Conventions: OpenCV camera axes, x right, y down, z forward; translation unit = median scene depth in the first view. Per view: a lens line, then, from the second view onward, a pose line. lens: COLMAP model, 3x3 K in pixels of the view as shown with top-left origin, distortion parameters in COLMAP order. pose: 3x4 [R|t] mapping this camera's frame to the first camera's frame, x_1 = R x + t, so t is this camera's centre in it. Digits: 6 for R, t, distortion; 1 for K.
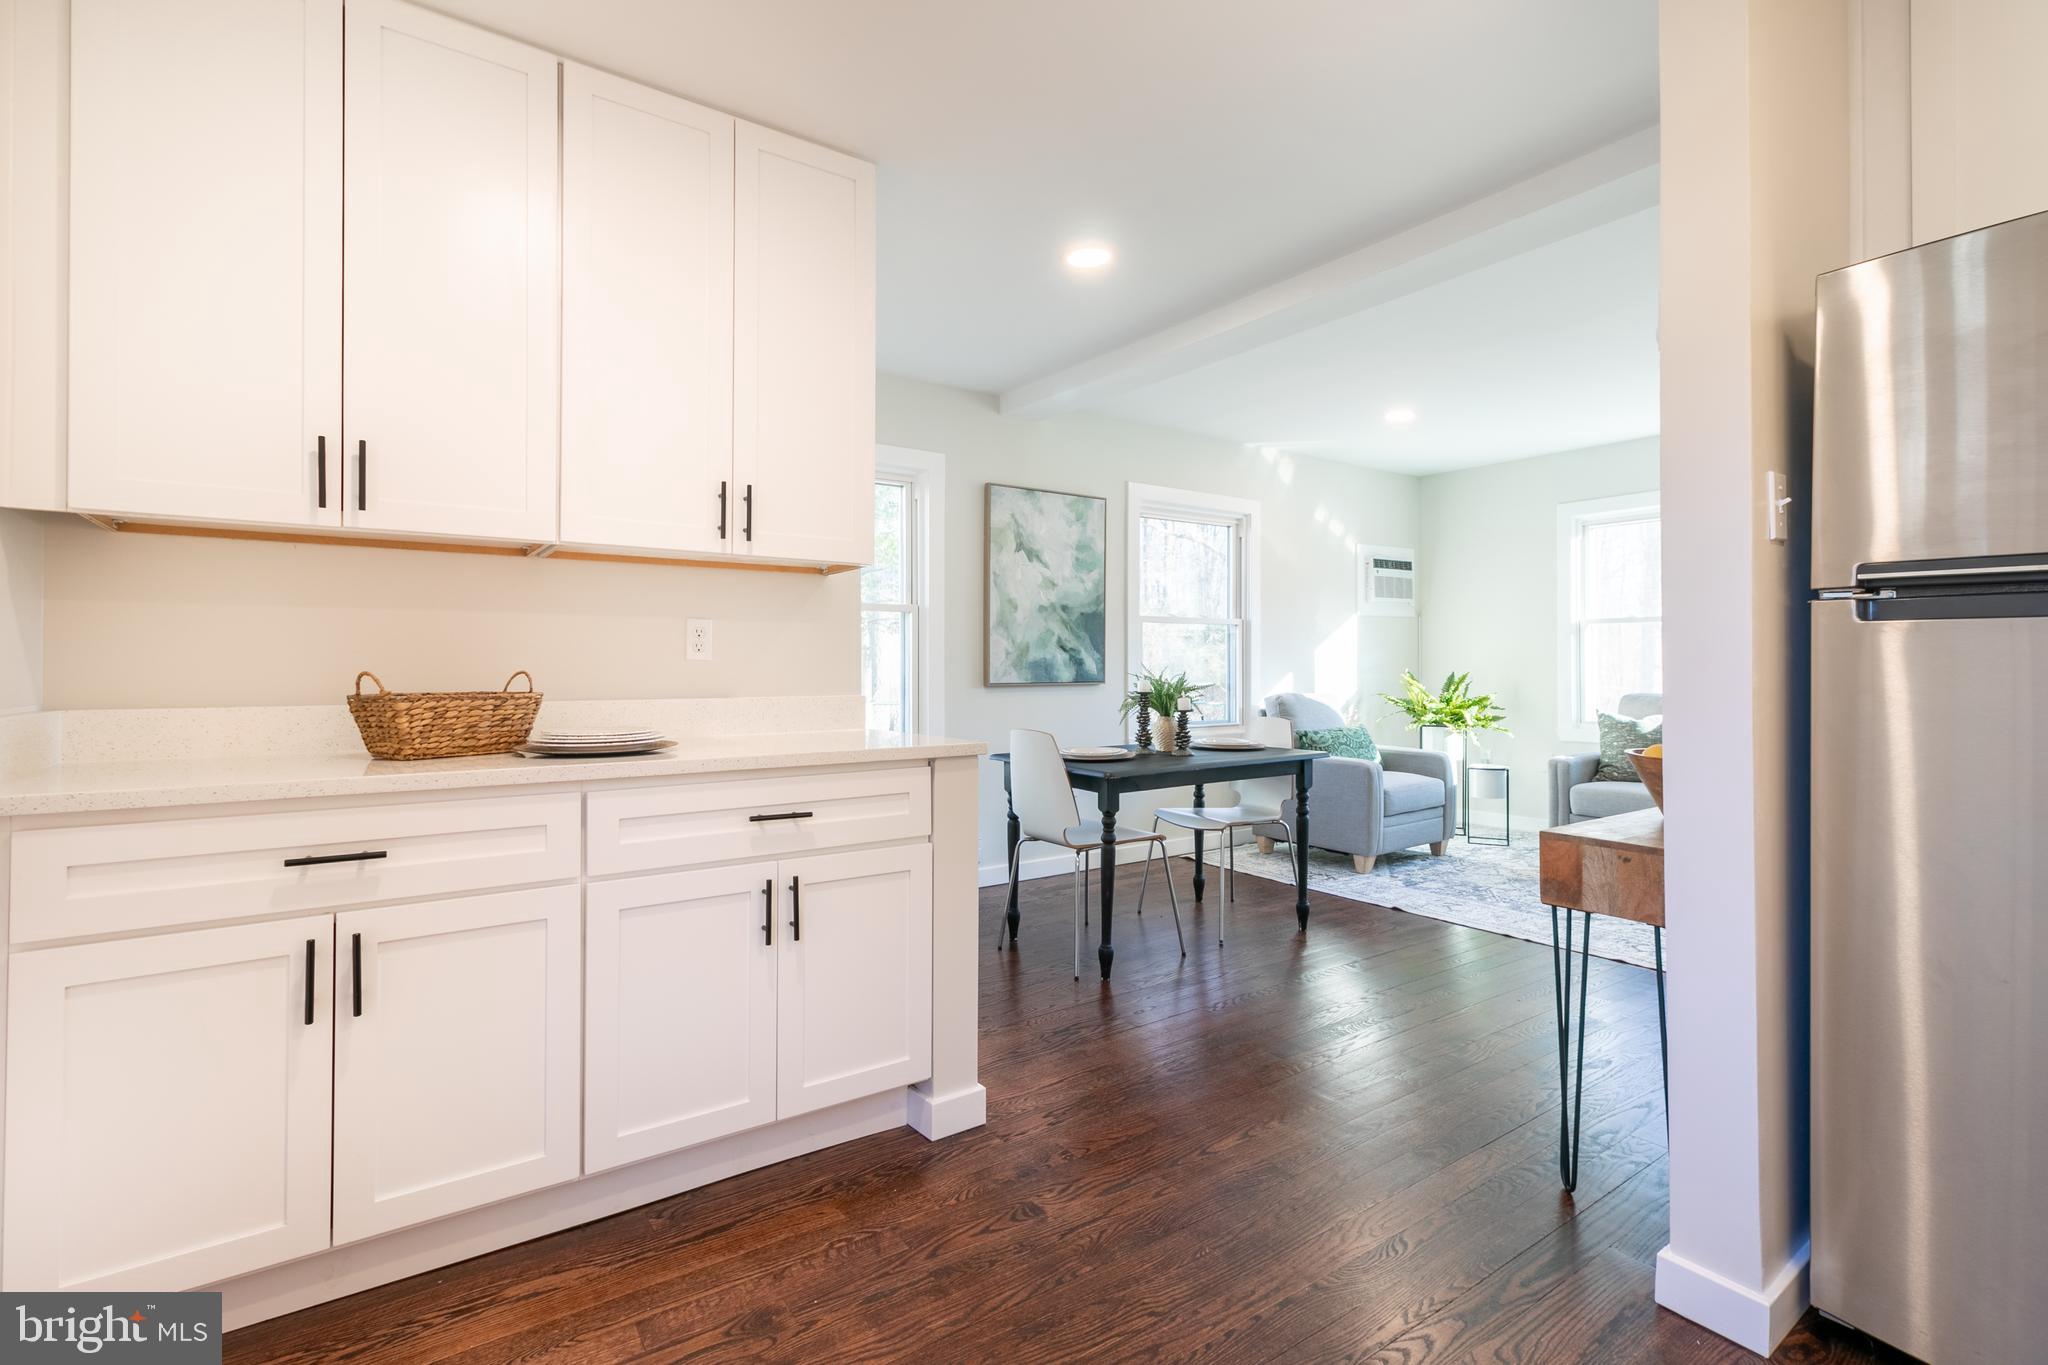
lens RADIAL K [[943.3, 0, 1017.3], [0, 943.3, 659.0], [0, 0, 1]] dist [0.006548, -0.001008]
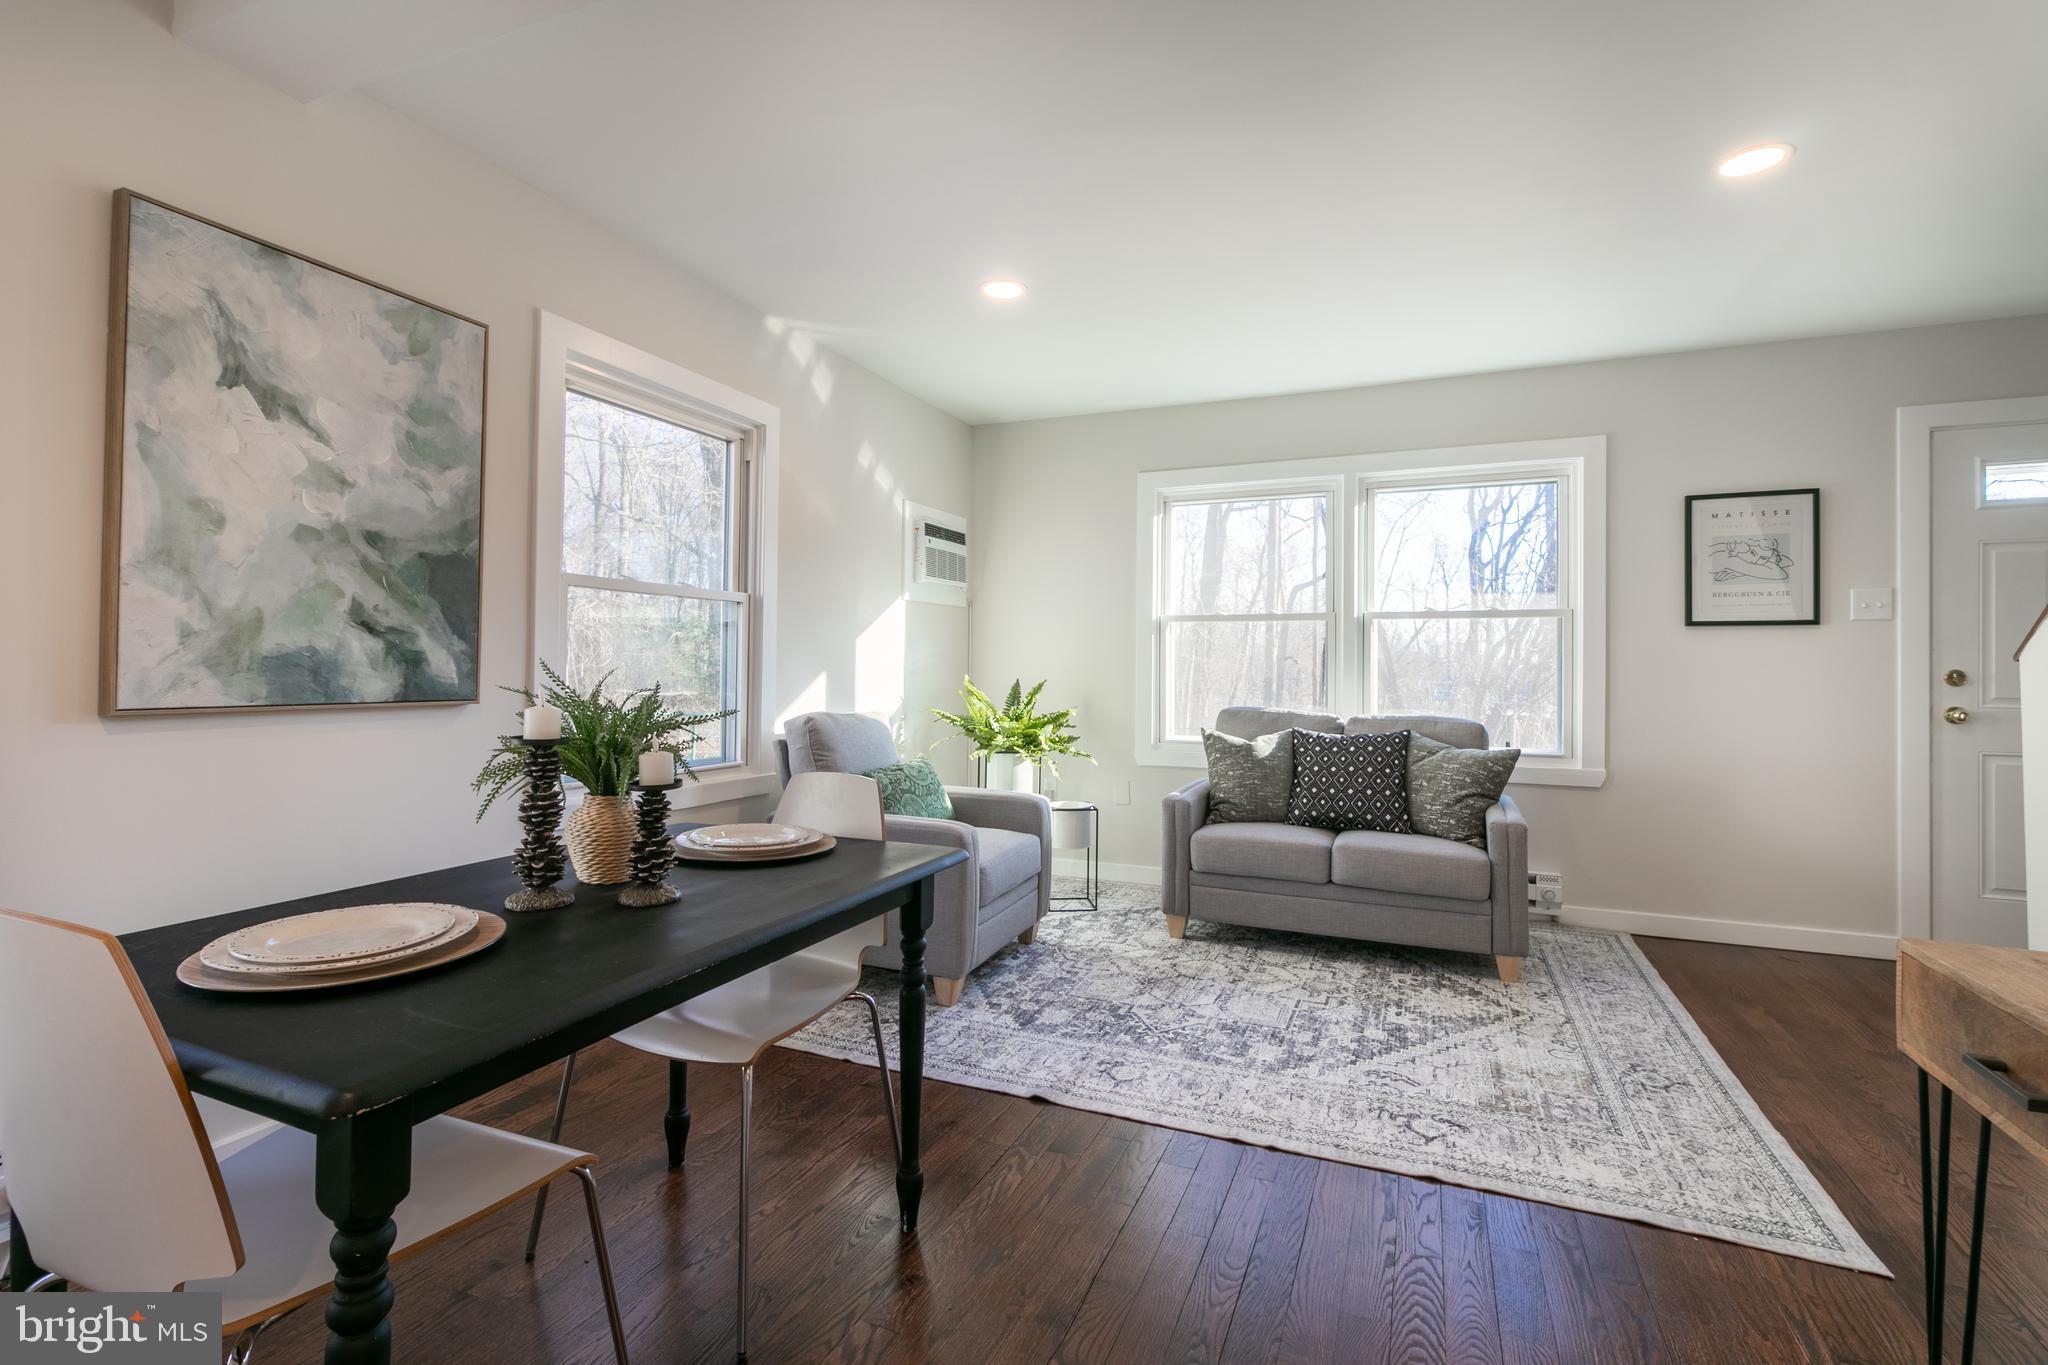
lens RADIAL K [[943.3, 0, 1019.2], [0, 943.3, 653.3], [0, 0, 1]] dist [0.006548, -0.001008]
pose [[0.848445, 0.017836, 0.528983, 0.077157], [-0.013344, 0.999835, -0.012309, 0.002902], [-0.529115, 0.003385, 0.848543, 0.470280]]
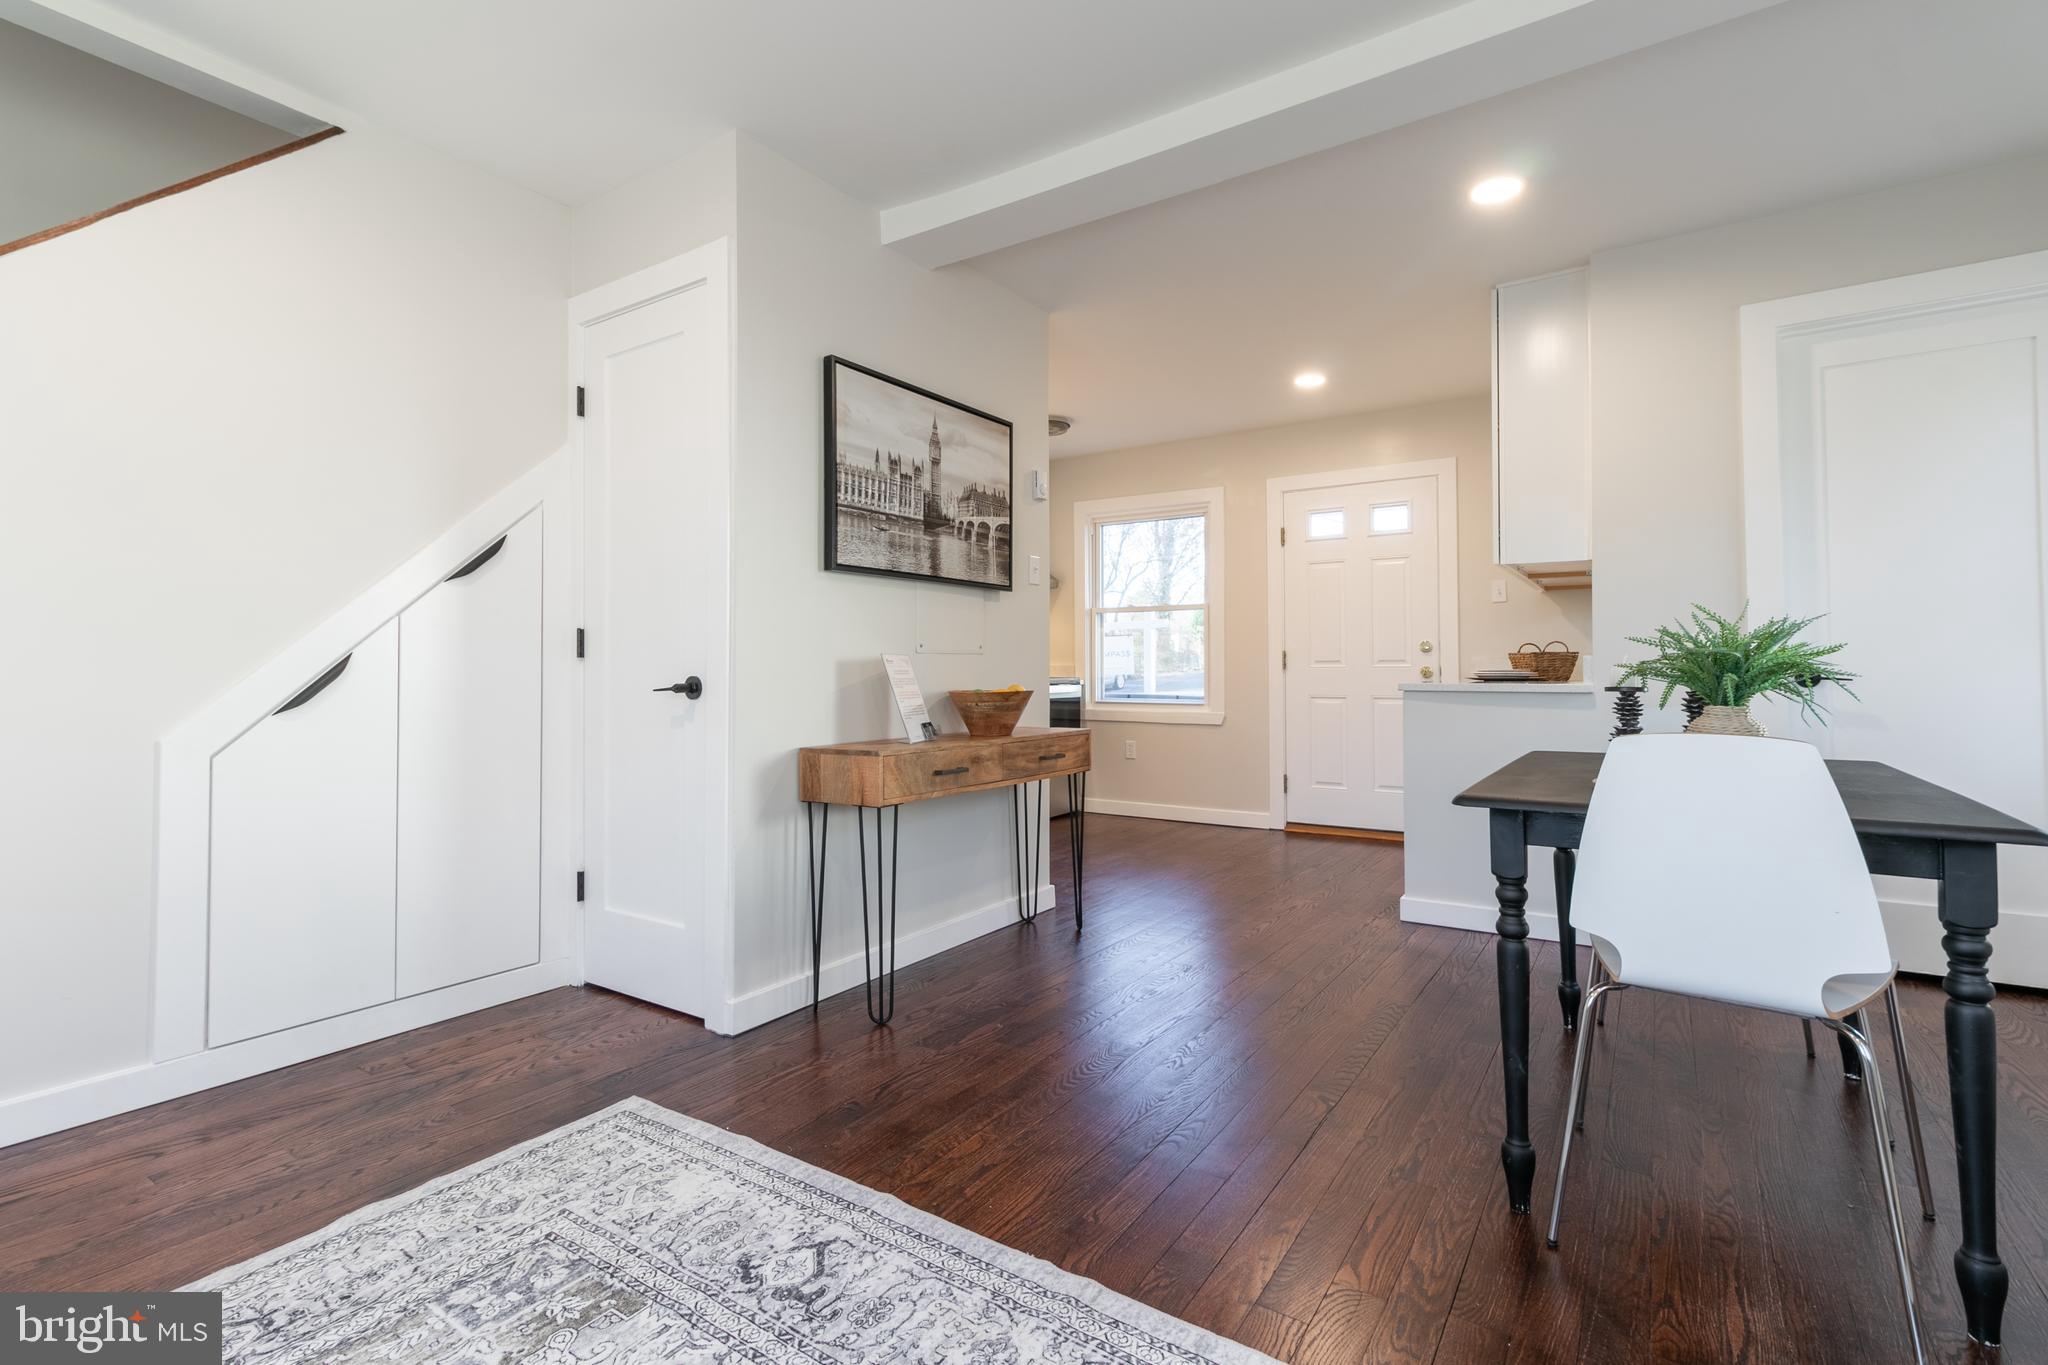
lens RADIAL K [[943.3, 0, 1018.1], [0, 943.3, 652.4], [0, 0, 1]] dist [0.006548, -0.001008]
pose [[-0.932838, -0.003324, -0.360282, 0.558312], [0.006545, 0.999636, -0.026168, 0.036135], [0.360238, -0.026768, -0.932476, 1.101941]]
